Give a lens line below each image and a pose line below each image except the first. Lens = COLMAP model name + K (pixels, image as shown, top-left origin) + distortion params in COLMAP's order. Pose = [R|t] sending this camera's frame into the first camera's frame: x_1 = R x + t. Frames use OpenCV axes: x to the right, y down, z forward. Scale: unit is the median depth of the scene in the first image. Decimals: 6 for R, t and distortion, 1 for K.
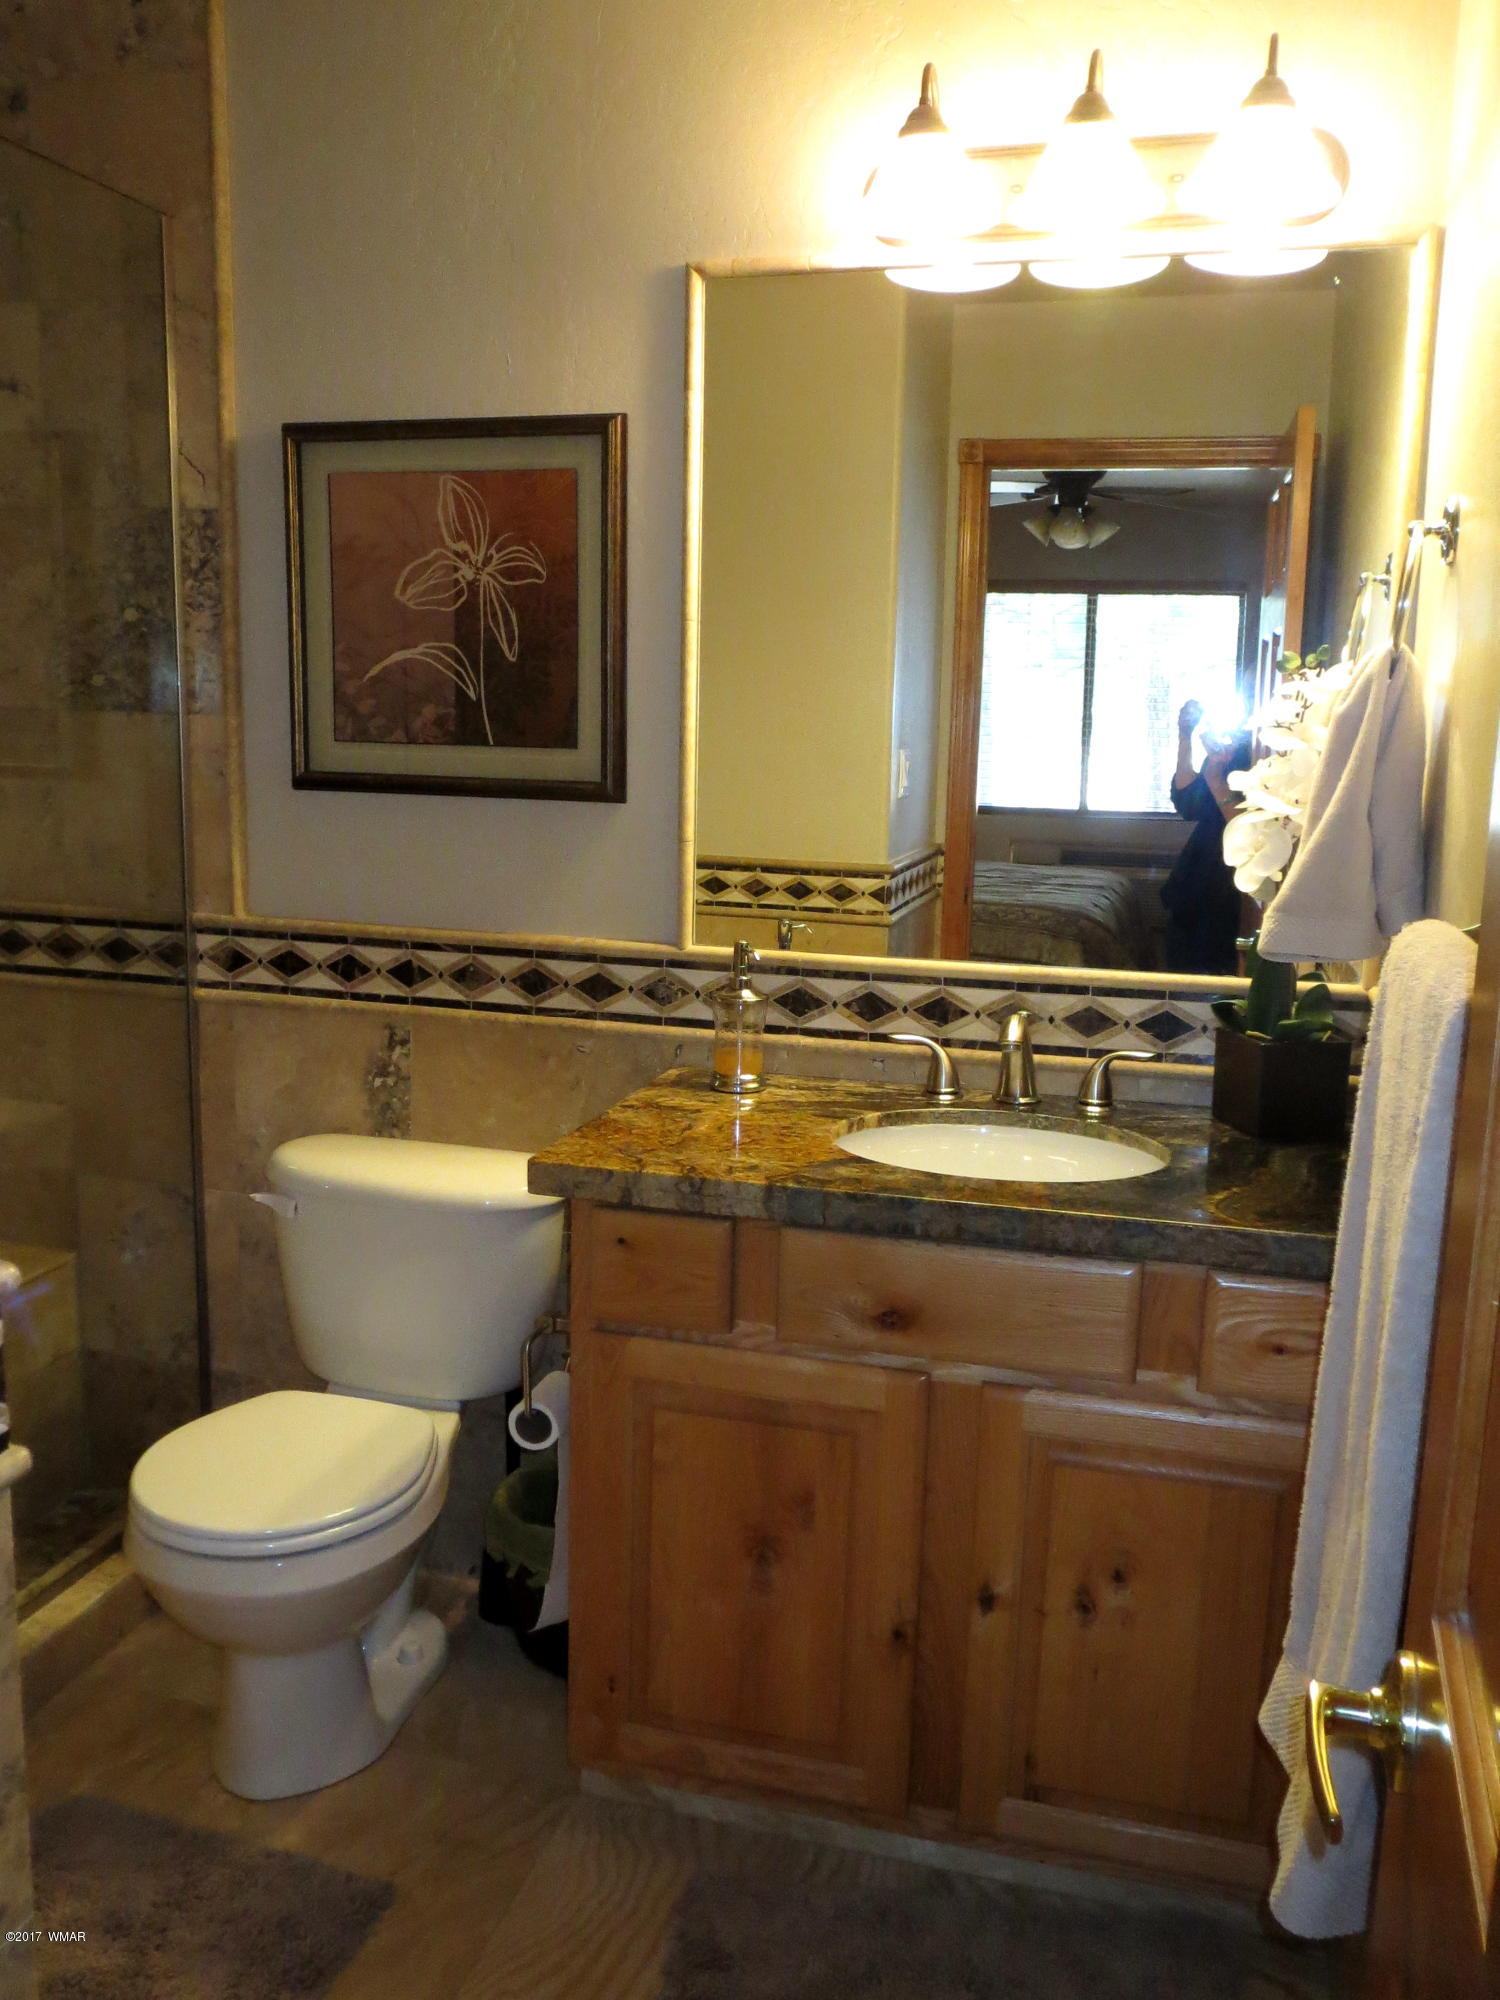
lens RADIAL K [[1699.5, 0, 754.8], [0, 1699.5, 1010.5], [0, 0, 1]] dist [-0.025788, 0.022246]
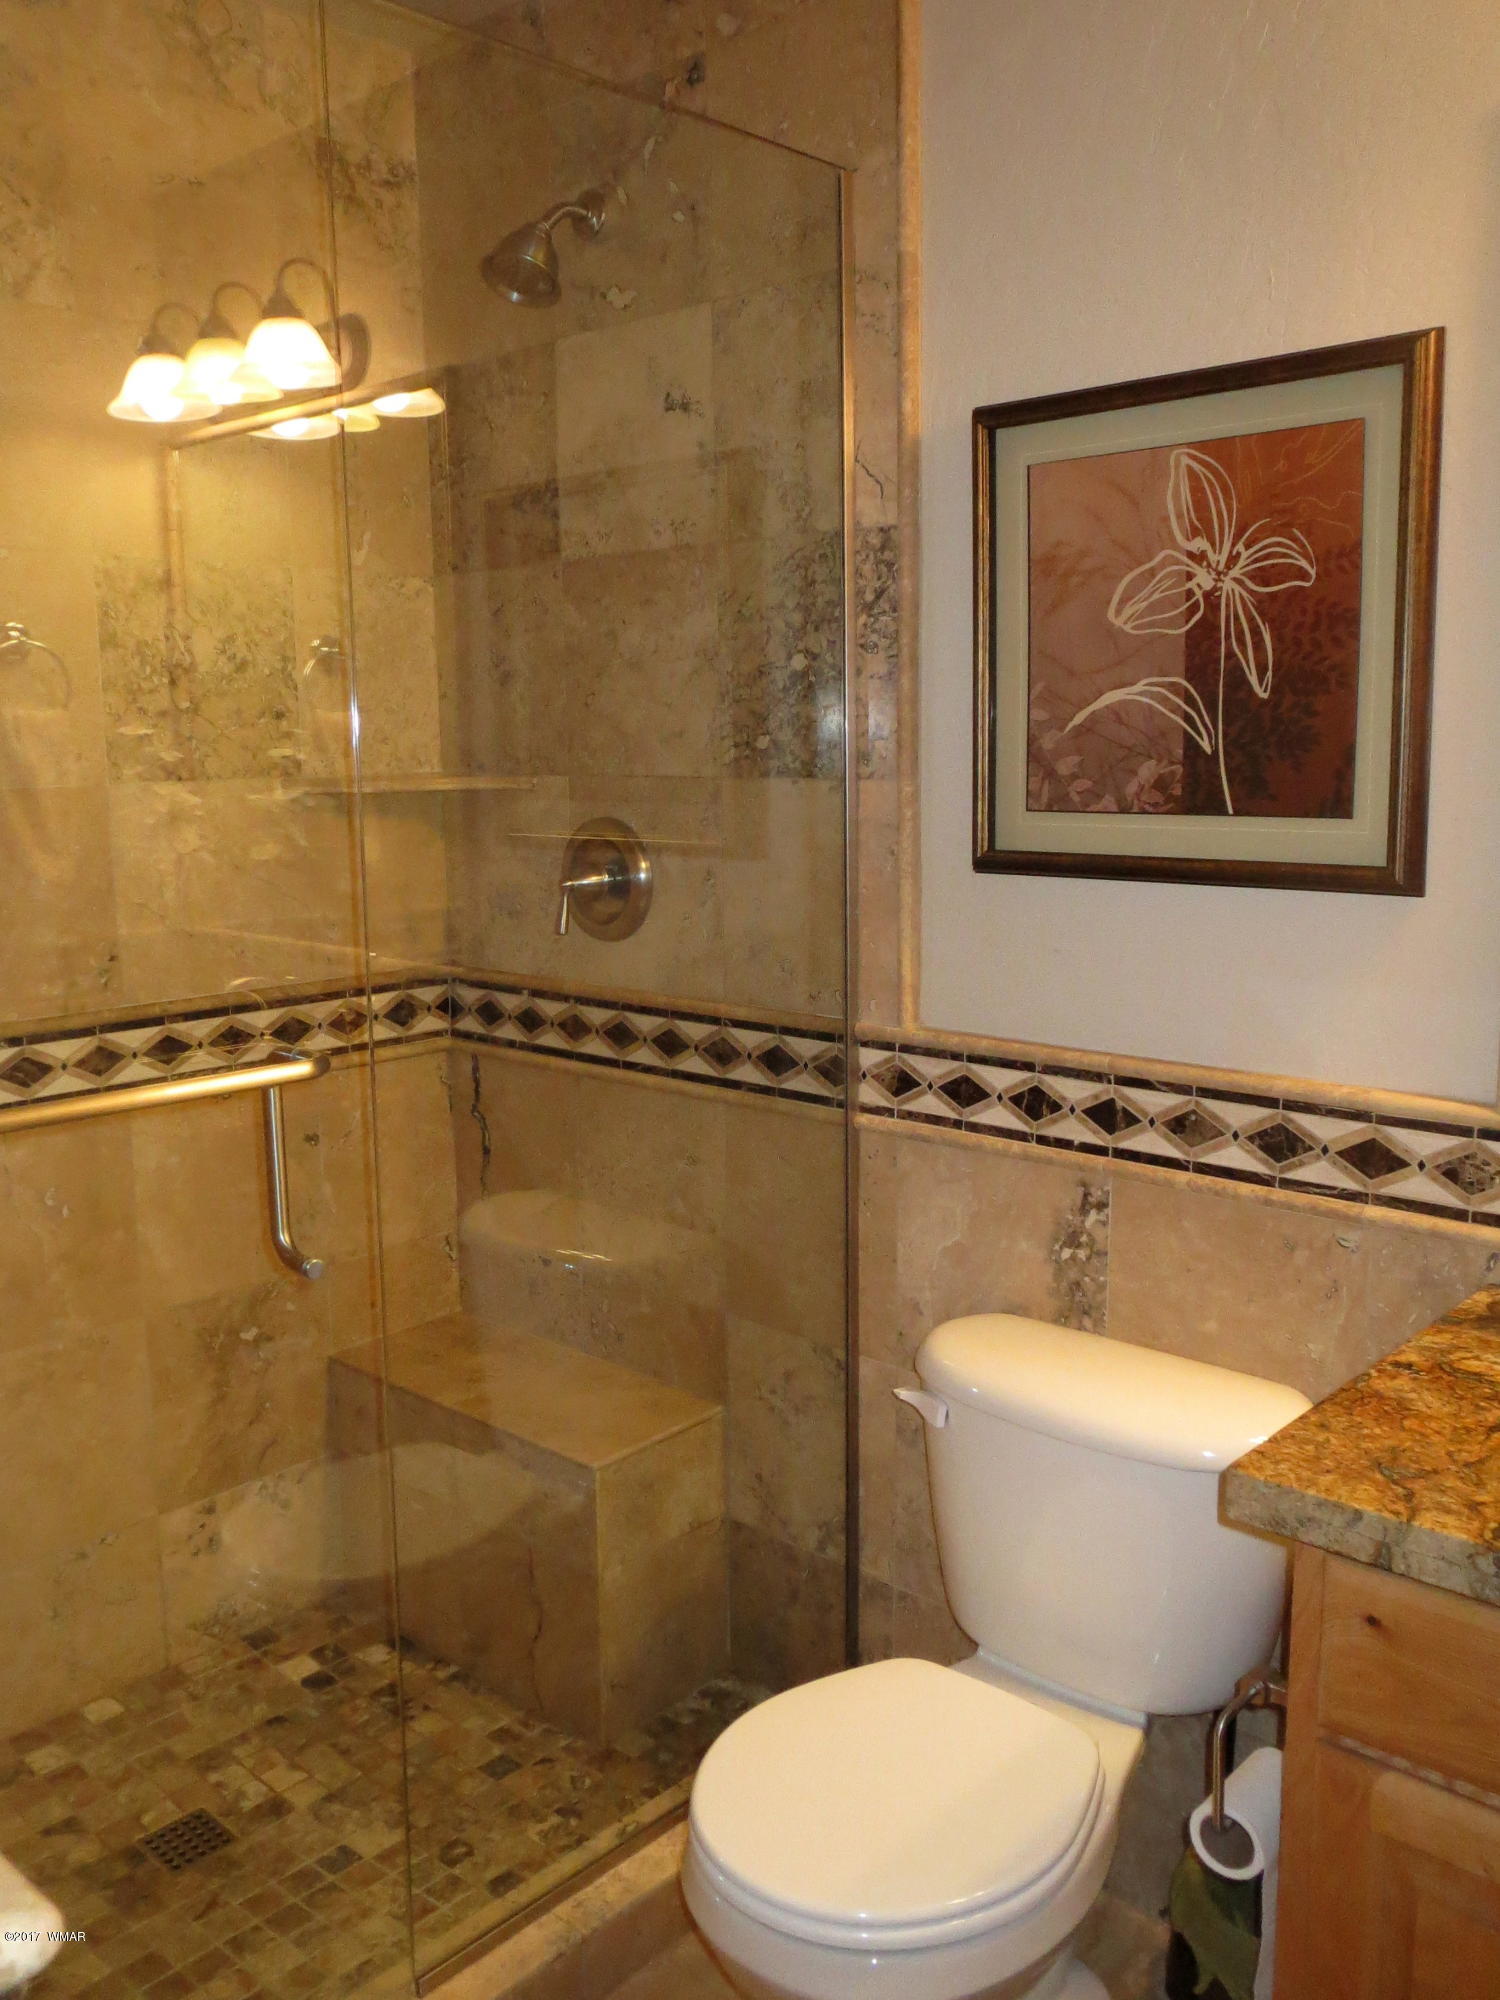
lens RADIAL K [[1699.5, 0, 753.0], [0, 1699.5, 1007.8], [0, 0, 1]] dist [-0.025788, 0.022246]
pose [[0.892461, 0.035794, -0.449701, -0.008143], [-0.047111, 0.998792, -0.013996, -0.052950], [0.448657, 0.033677, 0.893069, 0.258352]]
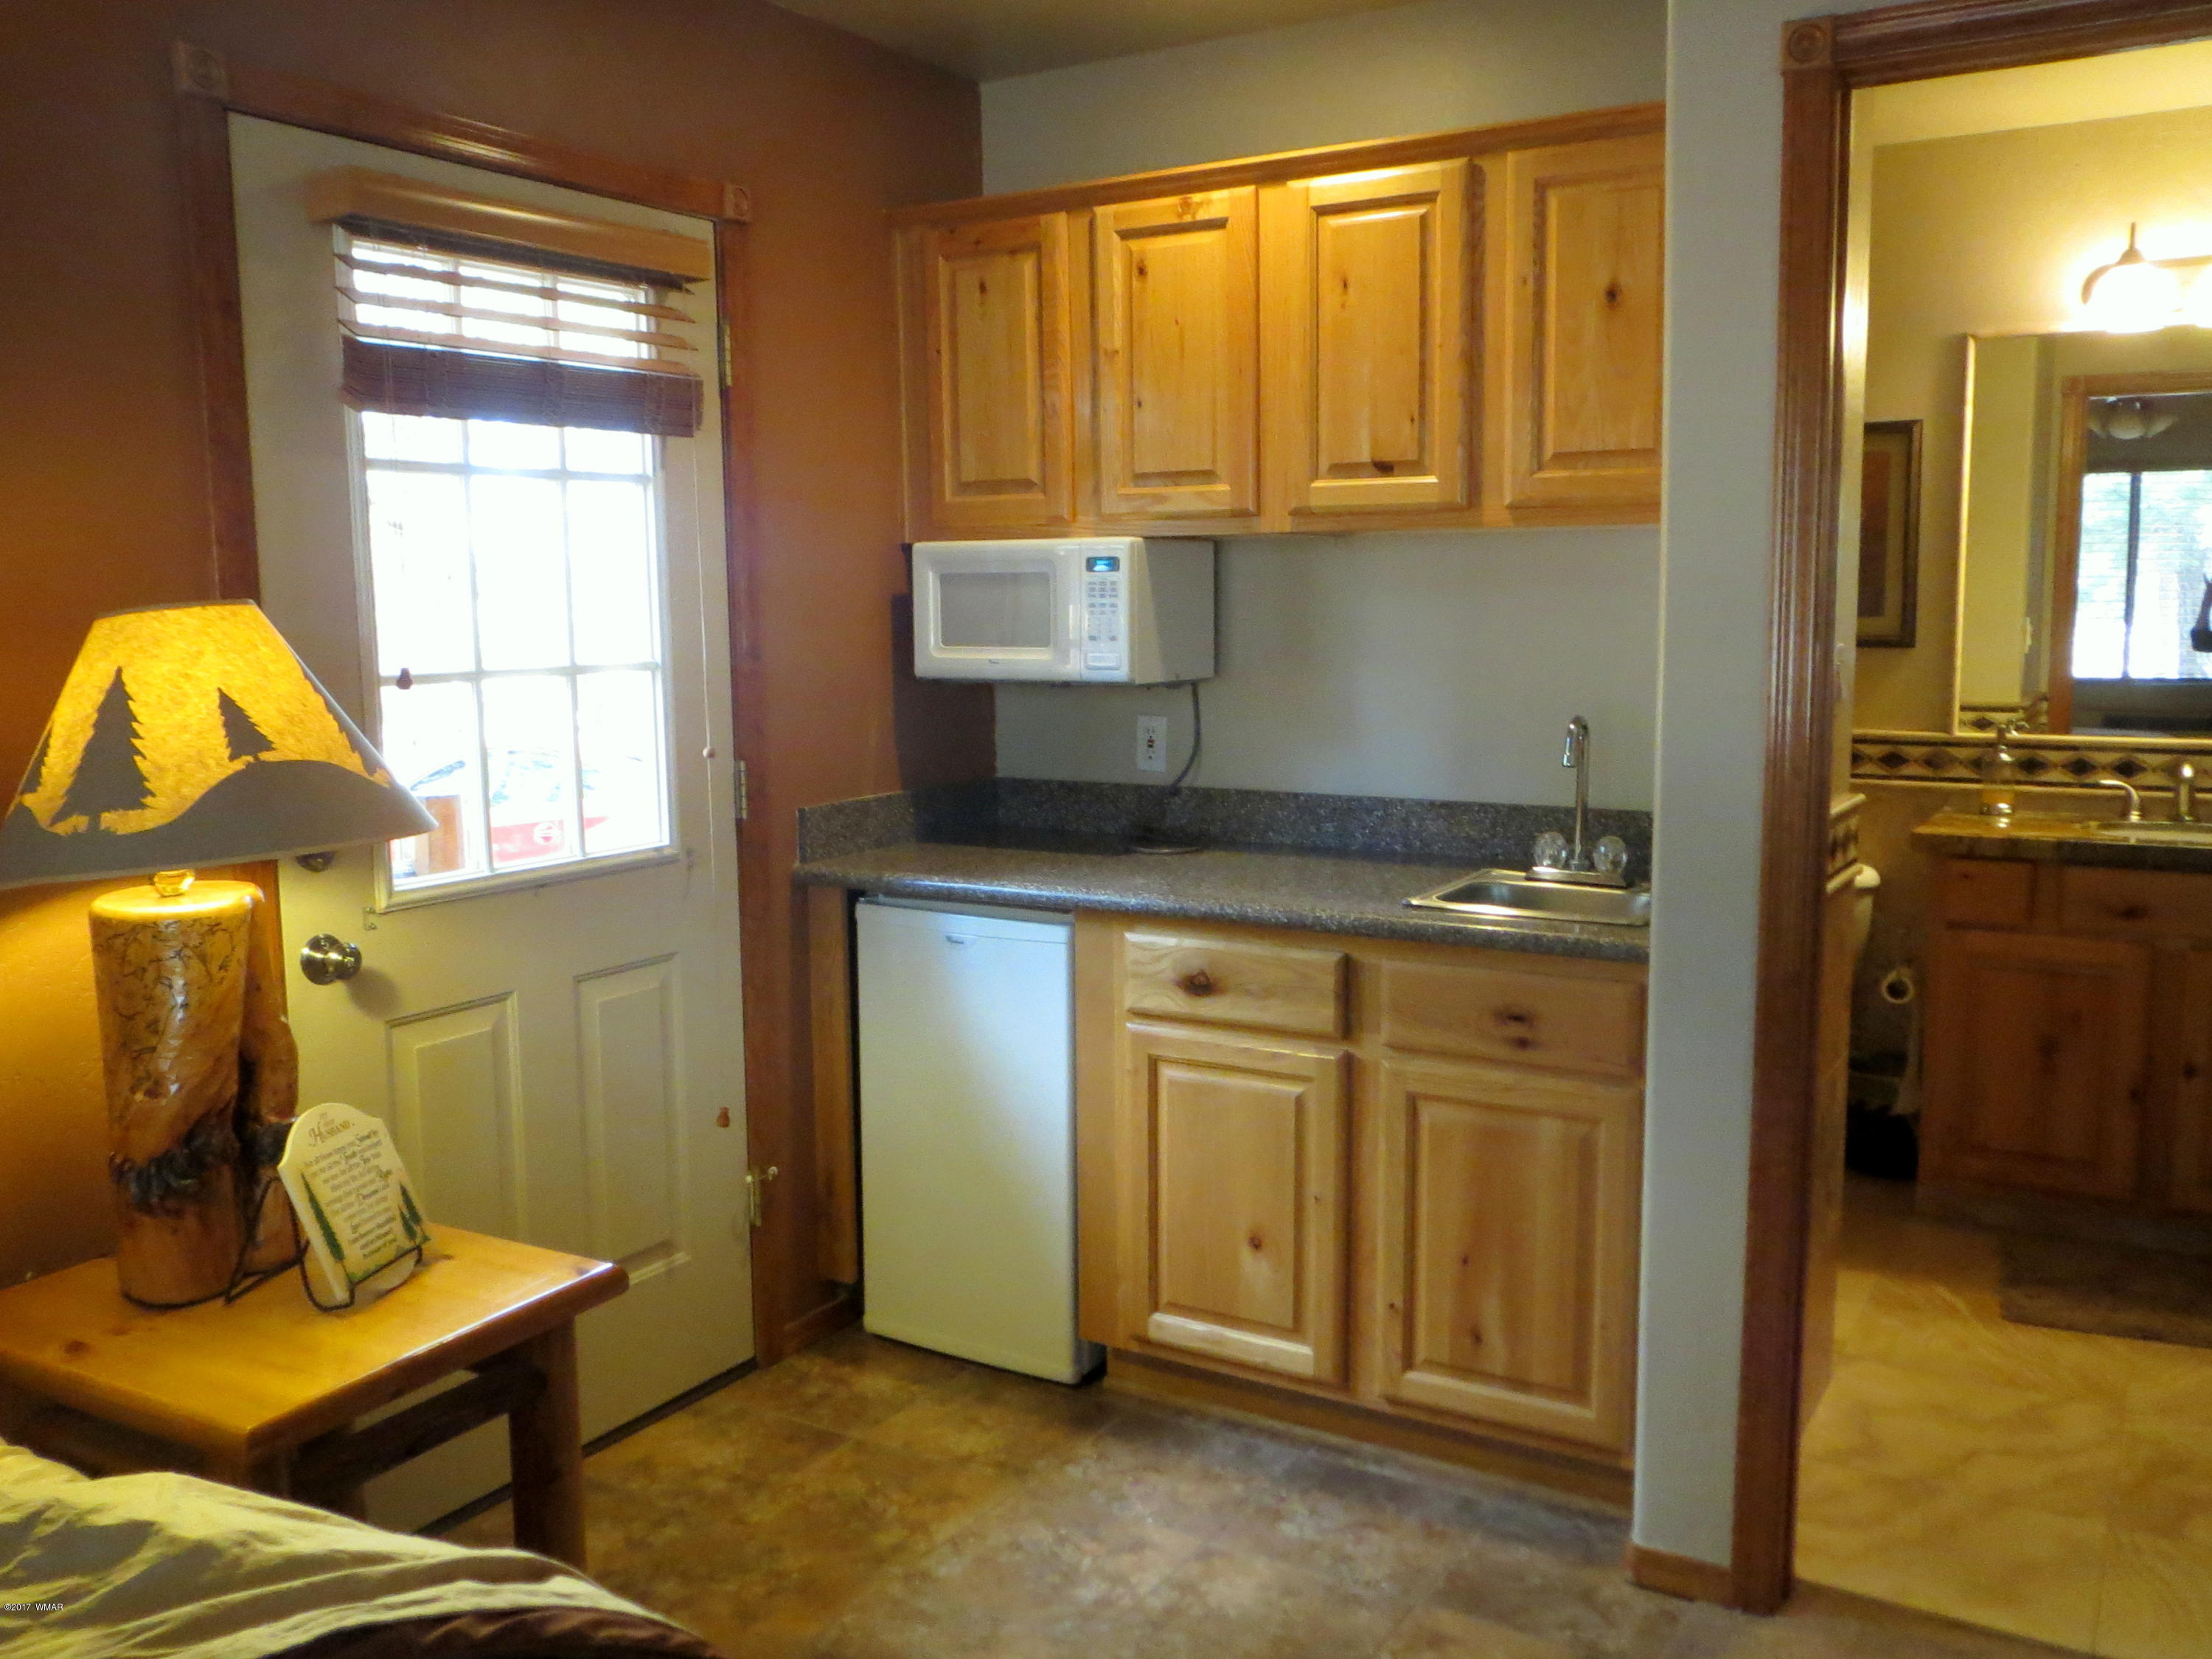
lens RADIAL K [[1879.7, 0, 1118.1], [0, 1879.7, 827.7], [0, 0, 1]] dist [-0.025788, 0.022246]
pose [[0.962184, 0.002524, -0.272389, -0.315952], [-0.017490, 0.998466, -0.052533, 0.158225], [0.271838, 0.055310, 0.960752, -0.930815]]
